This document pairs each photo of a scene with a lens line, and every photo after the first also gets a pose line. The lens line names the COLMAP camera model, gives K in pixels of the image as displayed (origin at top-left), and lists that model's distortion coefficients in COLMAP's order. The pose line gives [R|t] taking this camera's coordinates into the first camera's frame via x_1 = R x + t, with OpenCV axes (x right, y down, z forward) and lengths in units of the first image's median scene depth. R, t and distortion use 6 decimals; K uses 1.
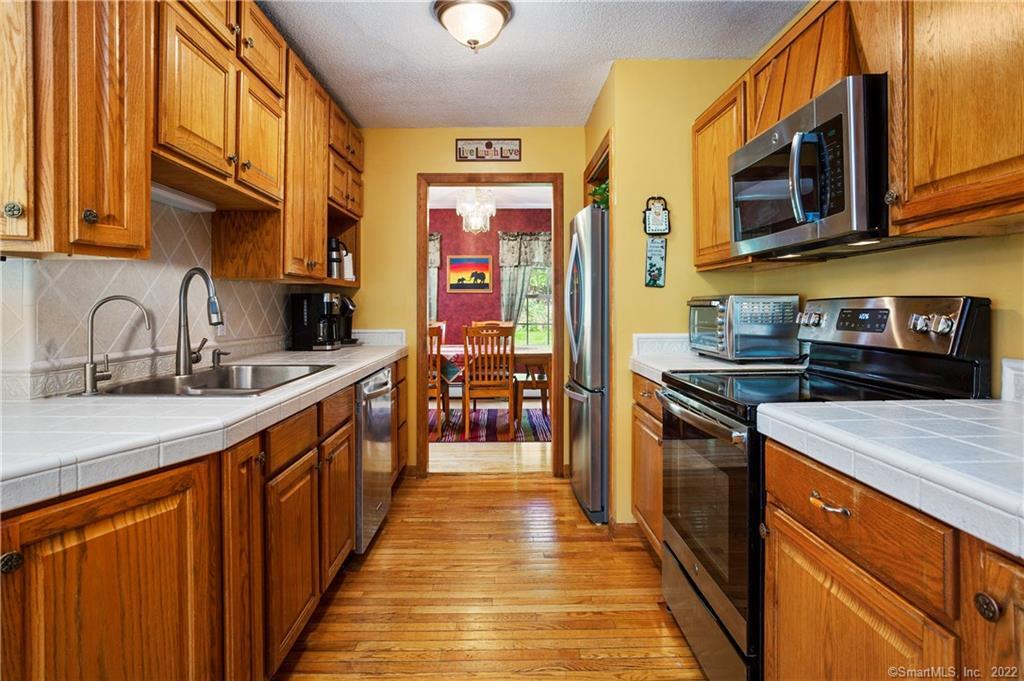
lens RADIAL K [[547.5, 0, 508.3], [0, 547.5, 311.2], [0, 0, 1]] dist [-0.049520, 0.038923]
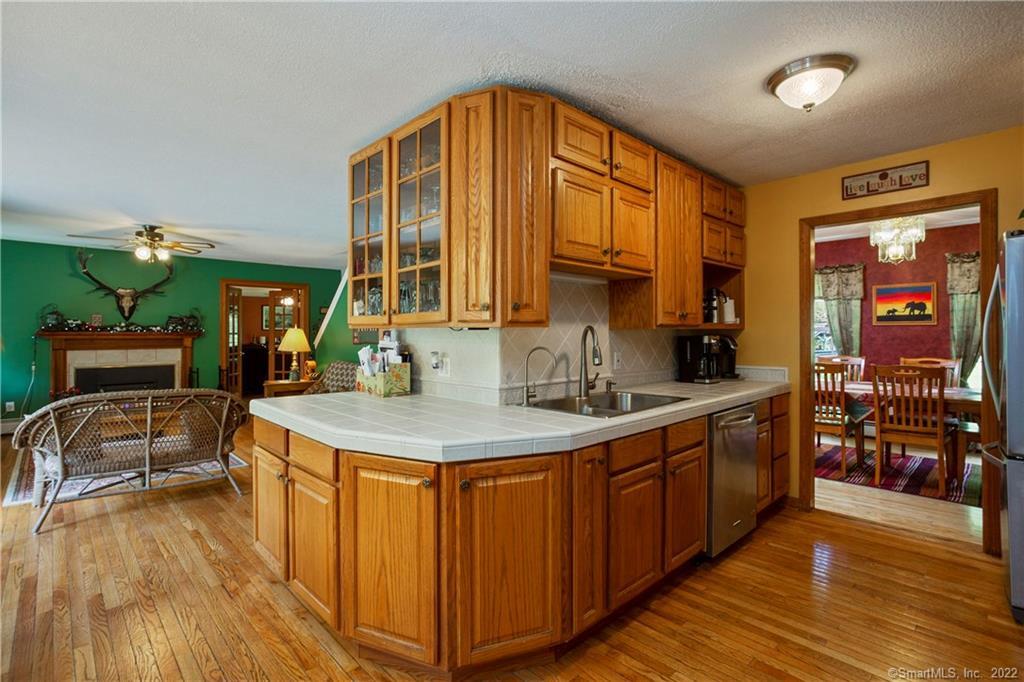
lens RADIAL K [[478.5, 0, 512.0], [0, 478.5, 341.0], [0, 0, 1]] dist [0.000394, 0.000565]
pose [[0.693803, 0.005185, -0.720146, 0.176102], [-0.002439, 0.999985, 0.004850, -0.034489], [0.720161, -0.001609, 0.693805, -0.052825]]
